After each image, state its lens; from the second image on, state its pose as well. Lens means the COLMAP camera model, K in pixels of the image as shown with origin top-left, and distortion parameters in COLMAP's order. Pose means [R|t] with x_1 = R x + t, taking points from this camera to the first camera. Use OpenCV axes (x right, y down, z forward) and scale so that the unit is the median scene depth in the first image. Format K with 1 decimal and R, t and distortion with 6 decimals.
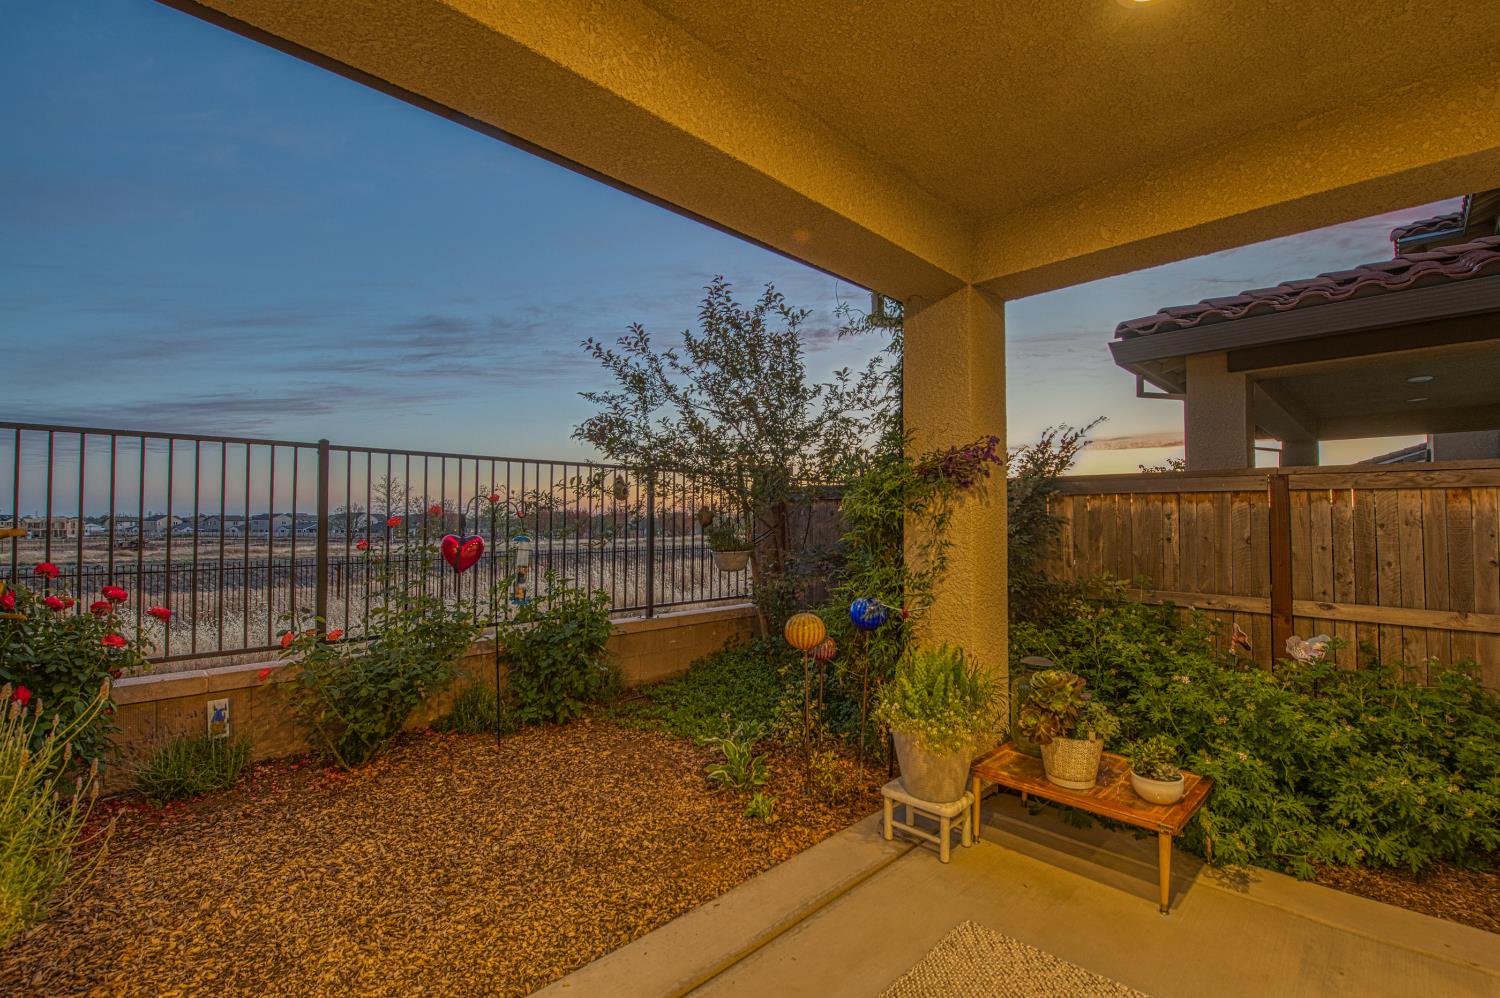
lens RADIAL K [[627.0, 0, 750.0], [0, 627.0, 499.0], [0, 0, 1]] dist [0.000001, -0.007482]
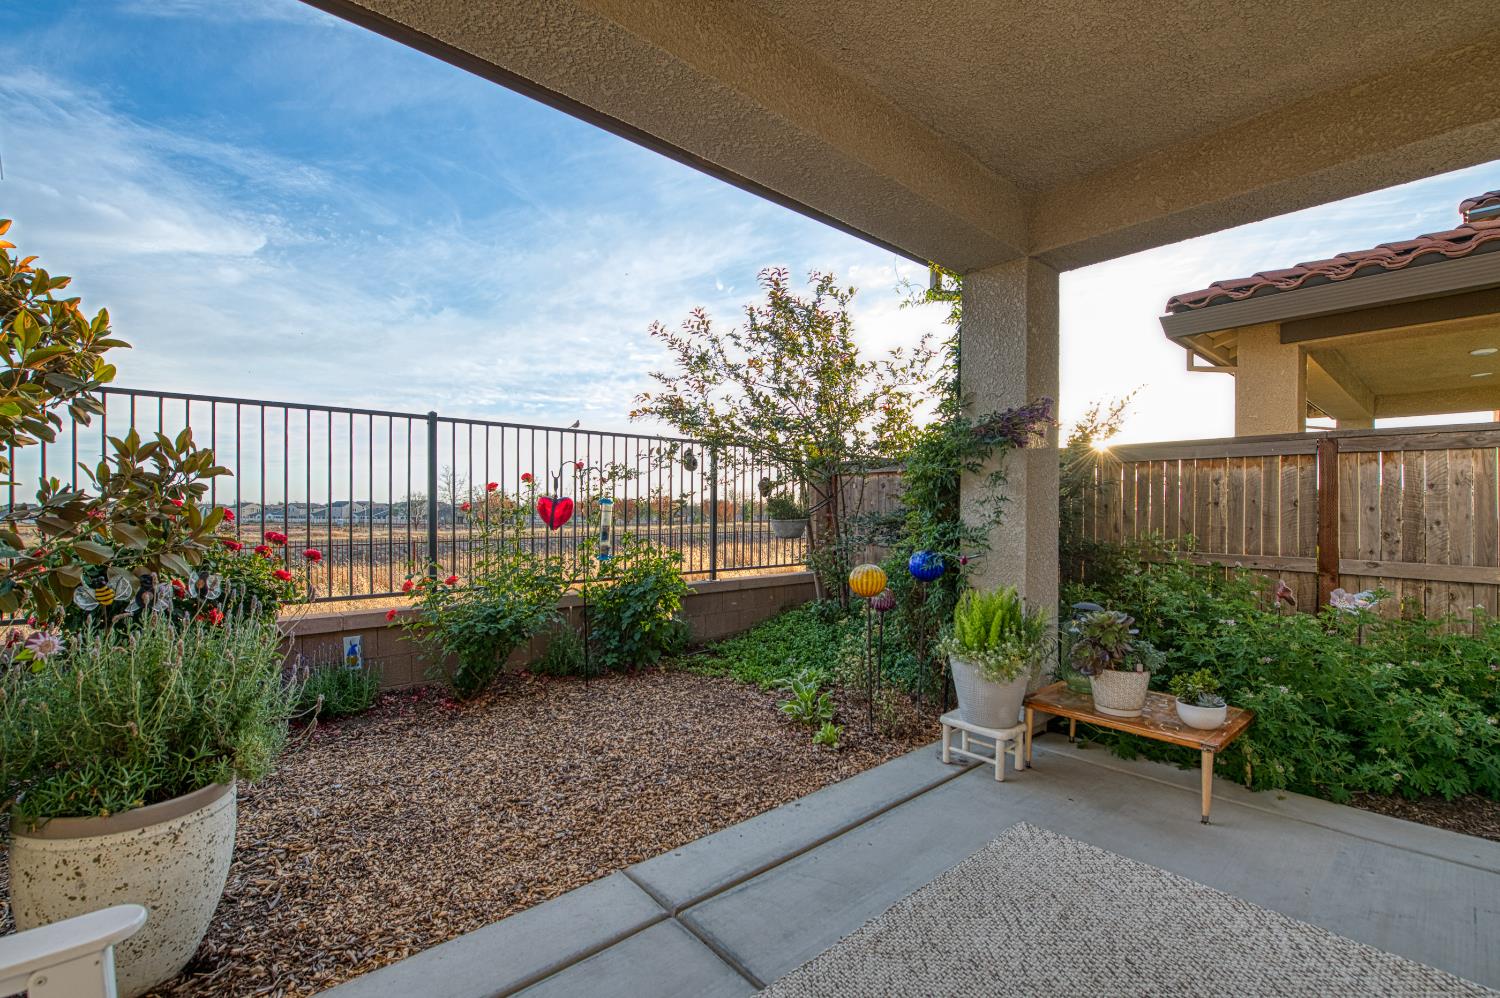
lens RADIAL K [[622.7, 0, 742.0], [0, 622.7, 514.9], [0, 0, 1]] dist [-0.005444, -0.004097]
pose [[0.997989, 0.002155, -0.063357, -0.058860], [-0.000263, 0.999554, 0.029866, 0.059925], [0.063393, -0.029789, 0.997544, -0.087662]]
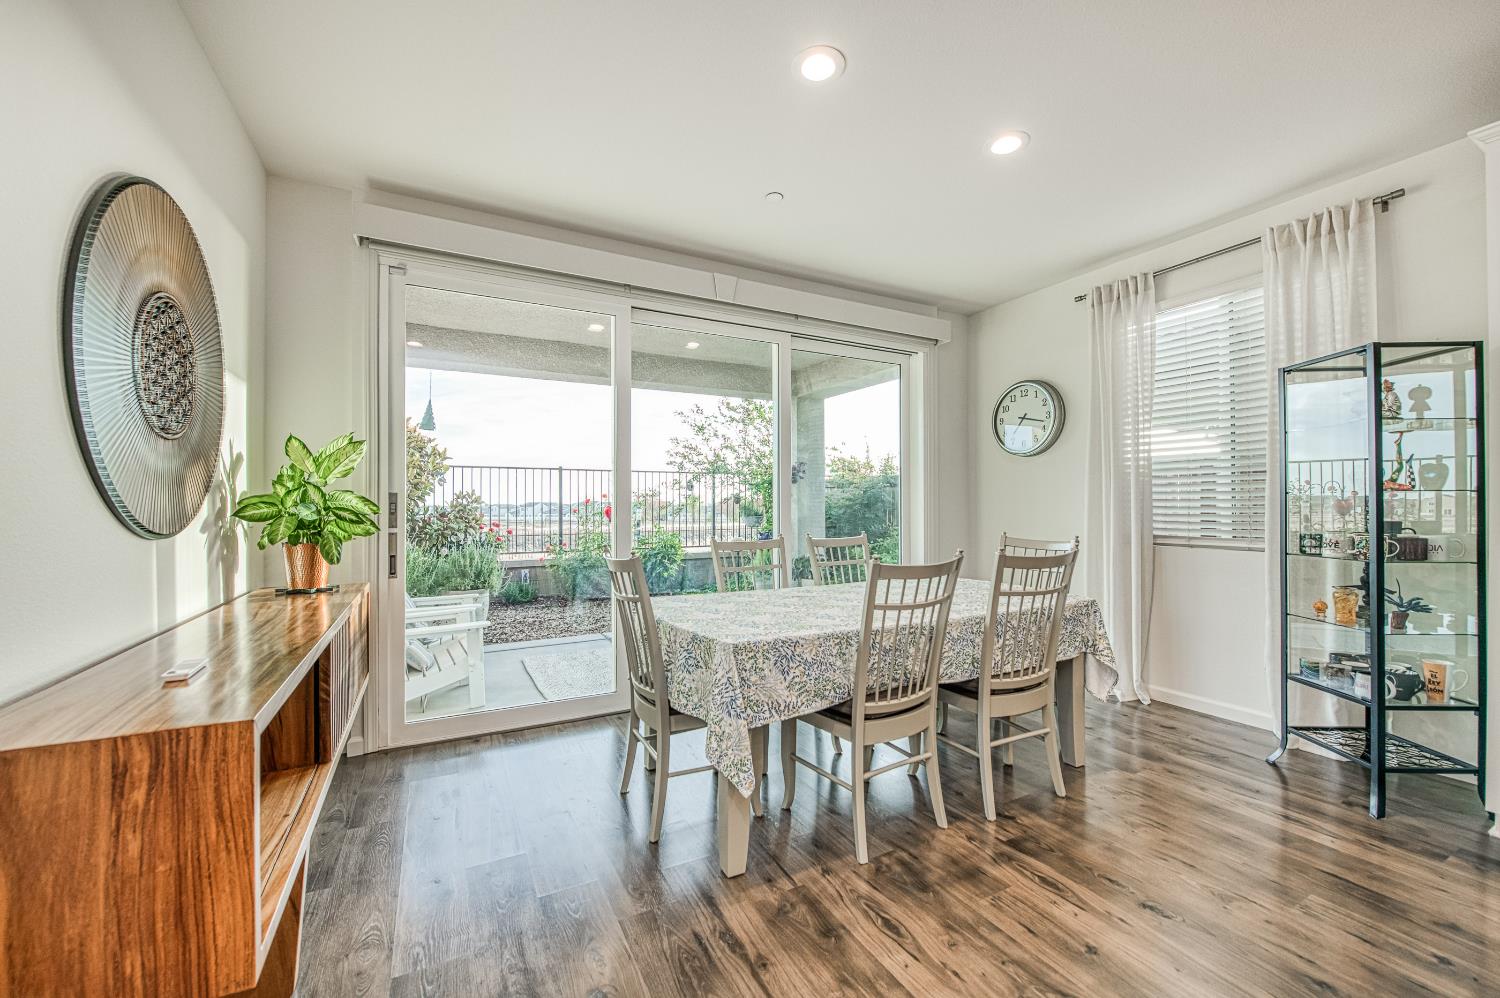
lens RADIAL K [[593.6, 0, 754.2], [0, 593.6, 501.8], [0, 0, 1]] dist [-0.007109, -0.000402]
pose [[0.960744, -0.006121, -0.277368, 0.717404], [0.010893, 0.999818, 0.015665, 0.014742], [0.277221, -0.018071, 0.960636, -1.052146]]
